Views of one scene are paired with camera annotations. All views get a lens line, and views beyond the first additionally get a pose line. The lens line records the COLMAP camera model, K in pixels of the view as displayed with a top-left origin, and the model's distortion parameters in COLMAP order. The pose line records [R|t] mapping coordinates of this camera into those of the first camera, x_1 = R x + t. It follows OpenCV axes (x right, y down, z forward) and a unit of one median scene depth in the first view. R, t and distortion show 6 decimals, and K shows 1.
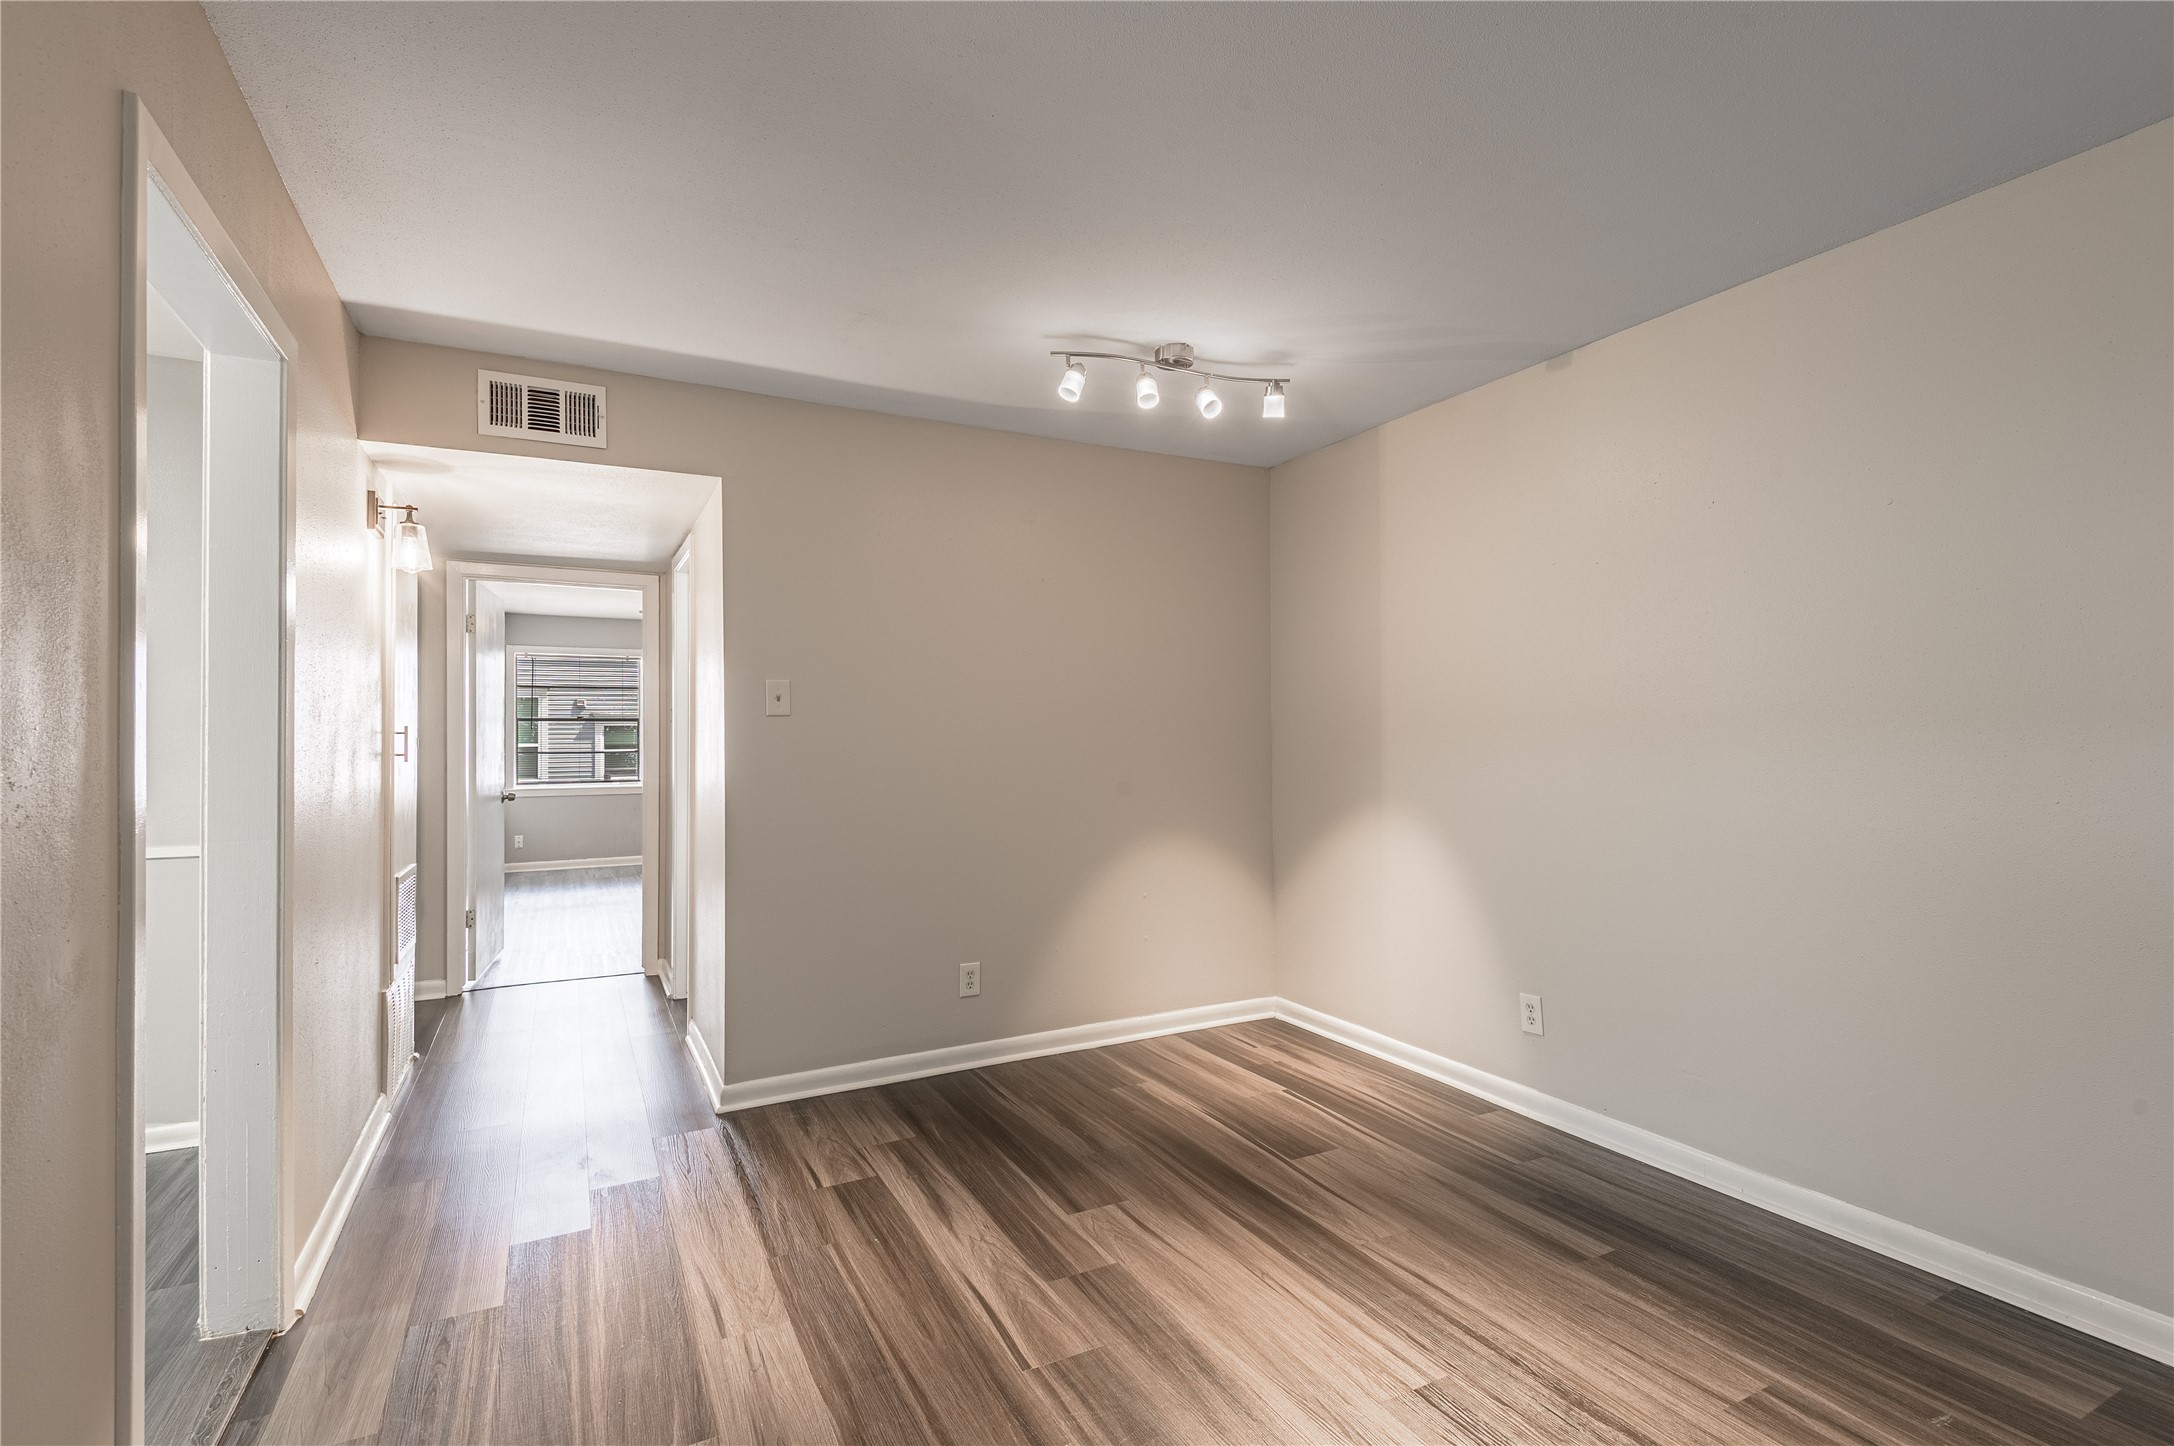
lens RADIAL K [[995.6, 0, 1059.7], [0, 995.6, 729.9], [0, 0, 1]] dist [0.011184, -0.000209]
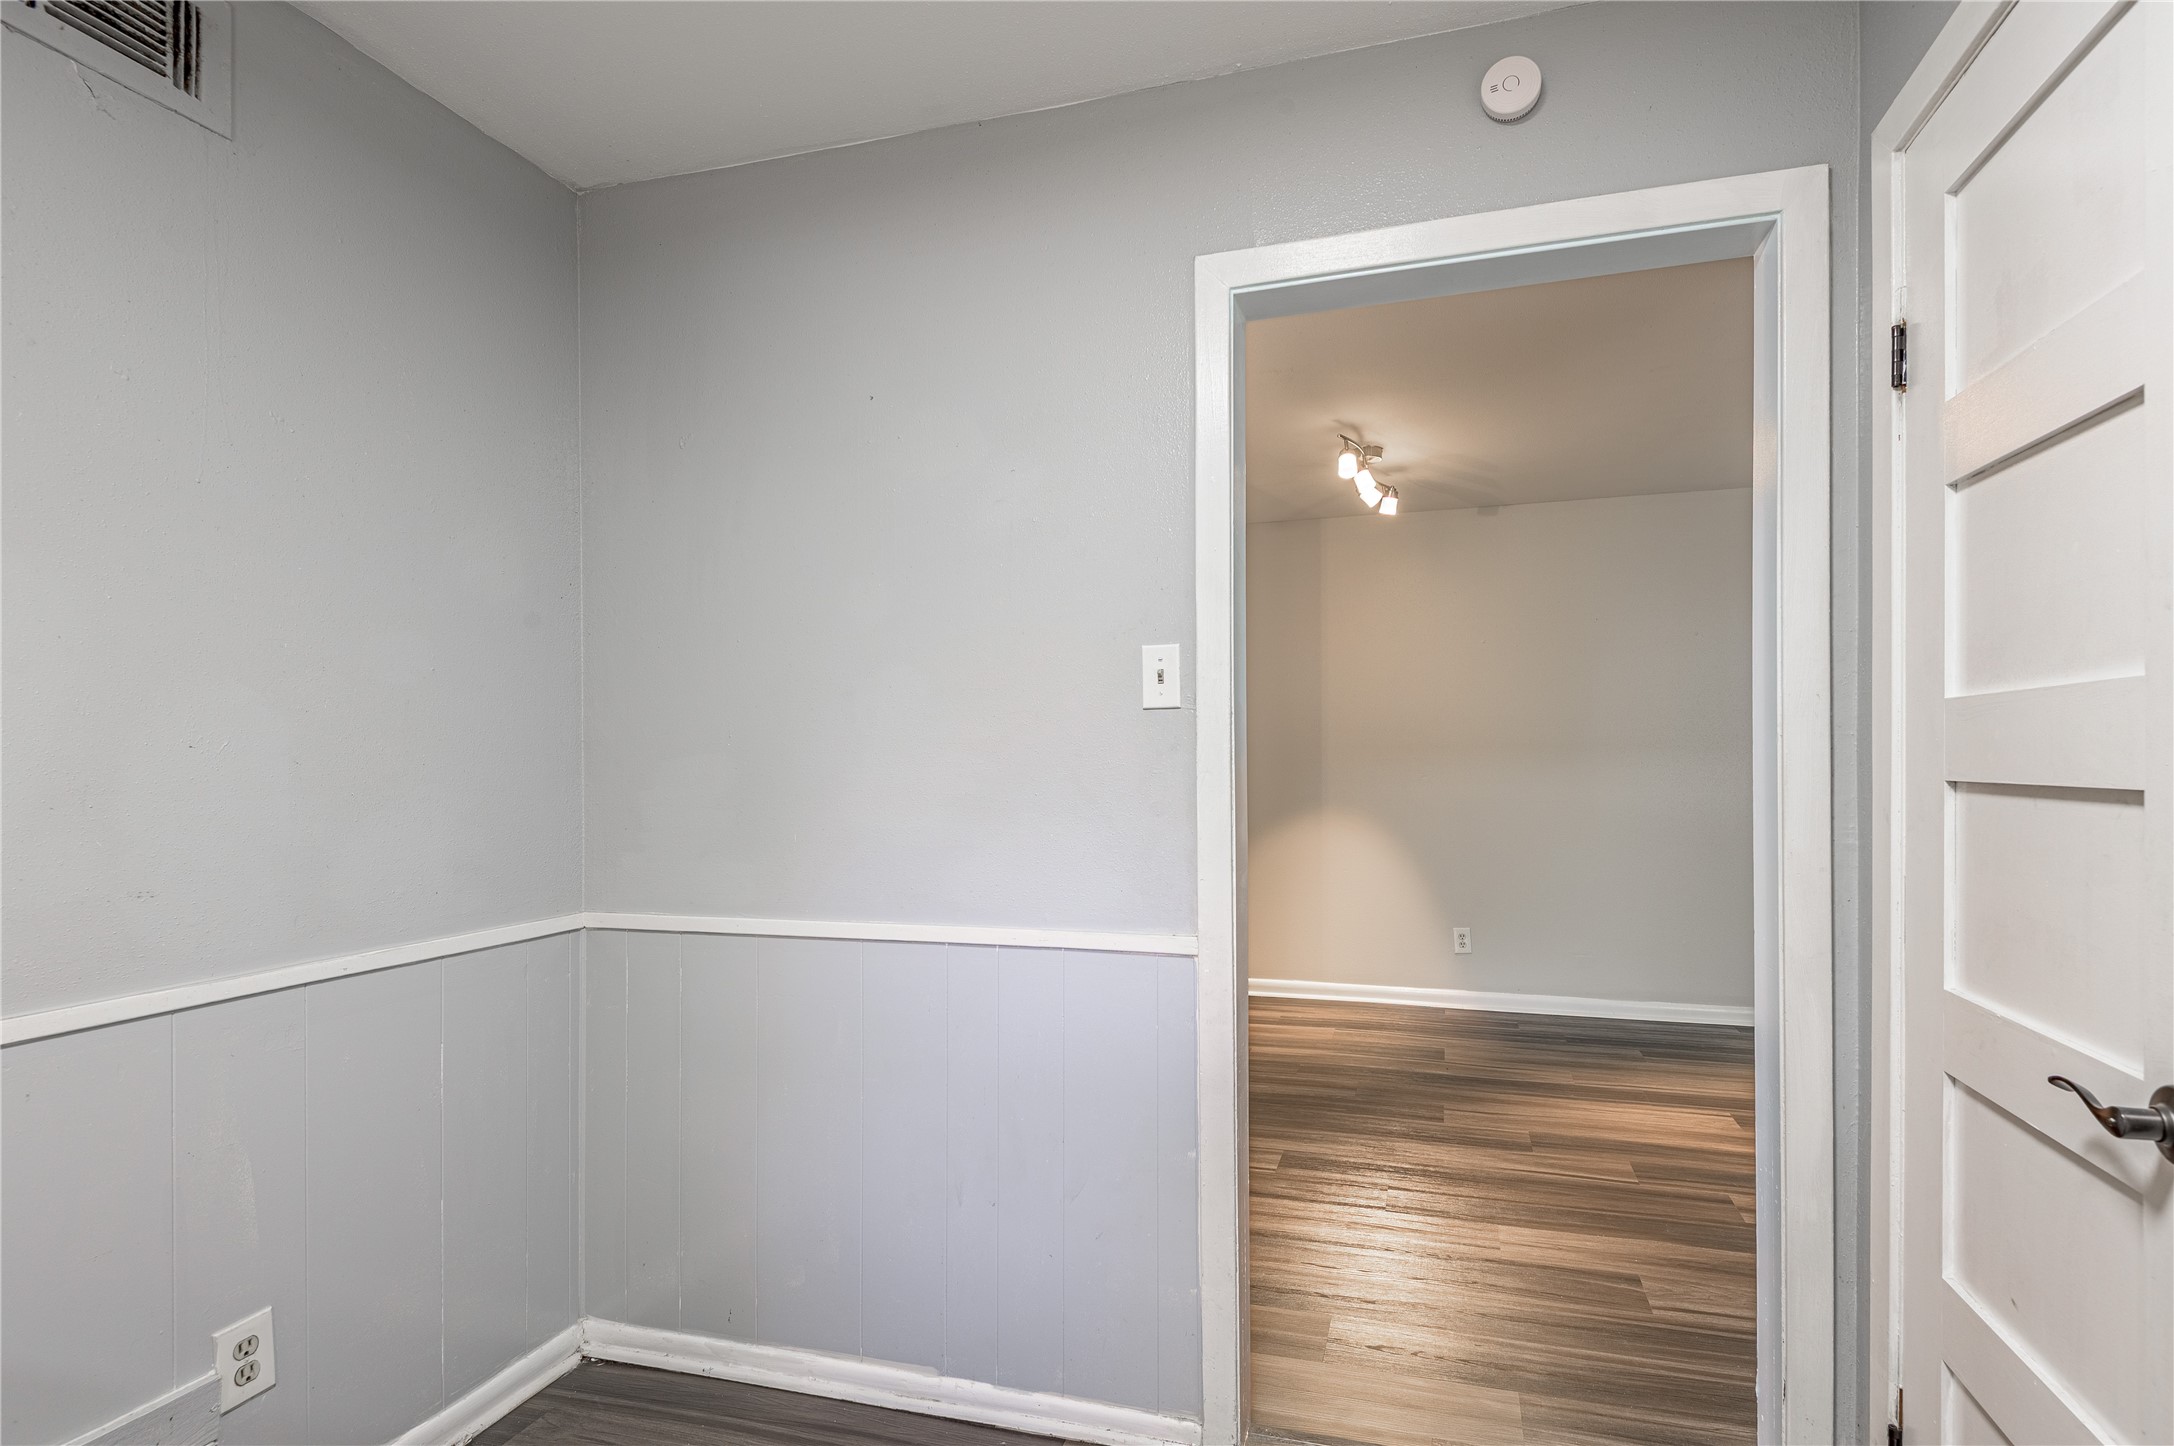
lens RADIAL K [[1032.7, 0, 1084.4], [0, 1032.7, 759.7], [0, 0, 1]] dist [-0.000065, -0.000261]
pose [[0.708194, -0.003132, 0.706011, -1.087094], [0.001033, 0.999994, 0.003400, 0.008218], [-0.706017, -0.001679, 0.708193, 0.326024]]
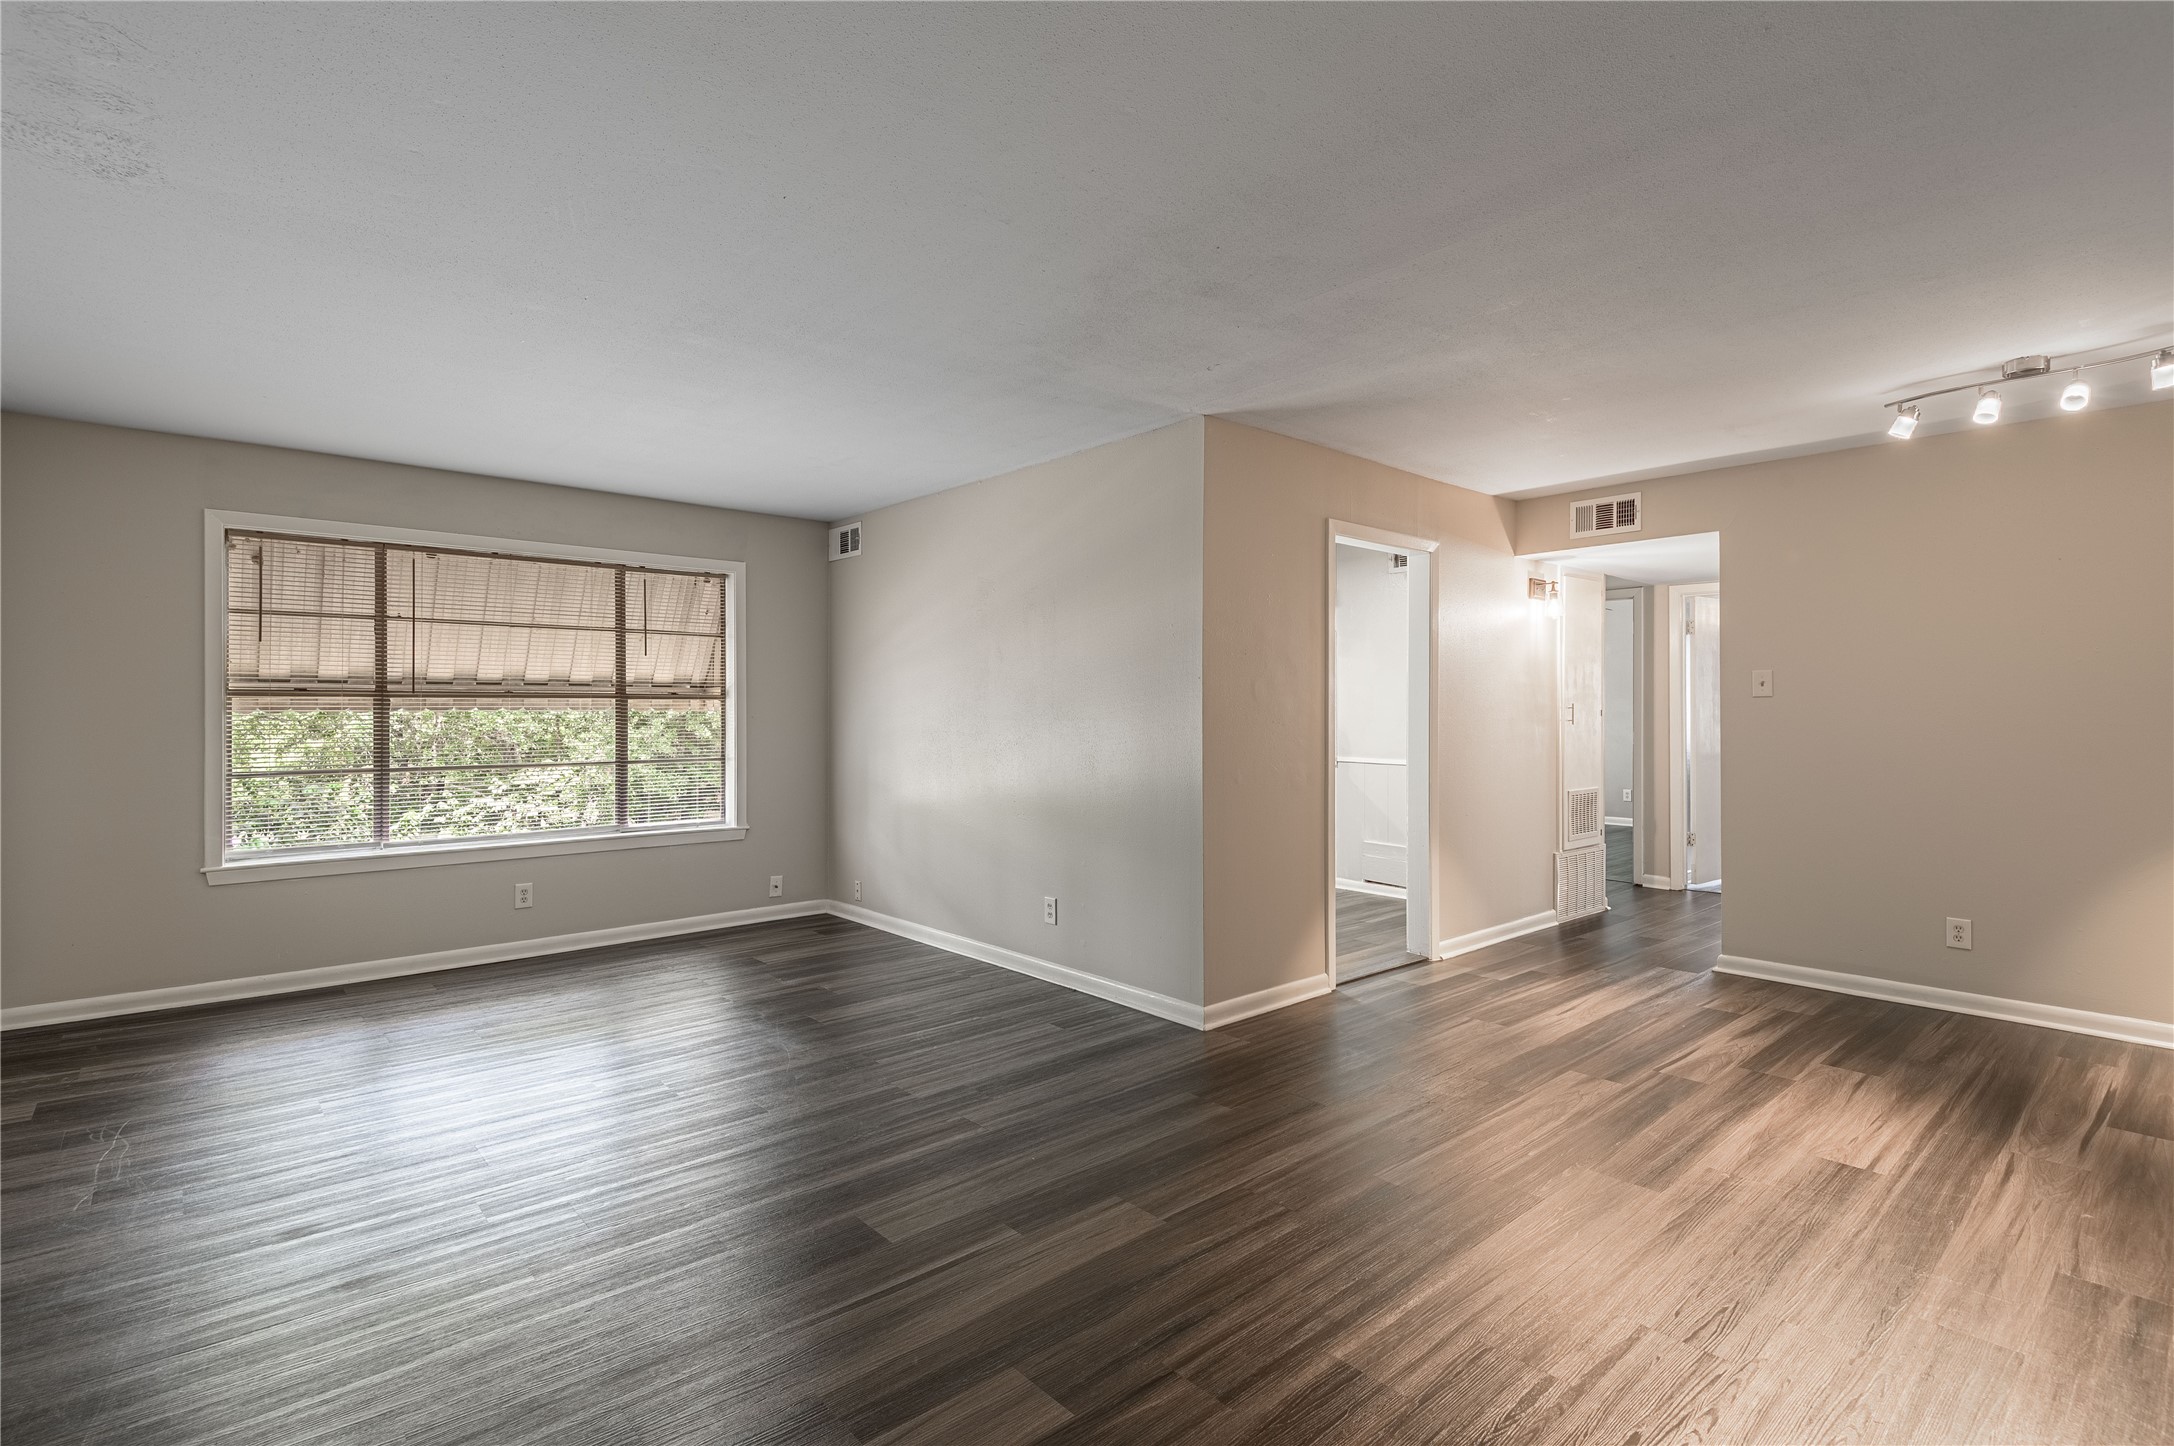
lens RADIAL K [[1005.1, 0, 1086.8], [0, 1005.1, 715.5], [0, 0, 1]] dist [-0.001628, -0.000729]
pose [[0.246990, 0.012857, -0.968933, 0.932284], [-0.001157, 0.999915, 0.012973, -0.006186], [0.969017, -0.002083, 0.246984, -0.267238]]
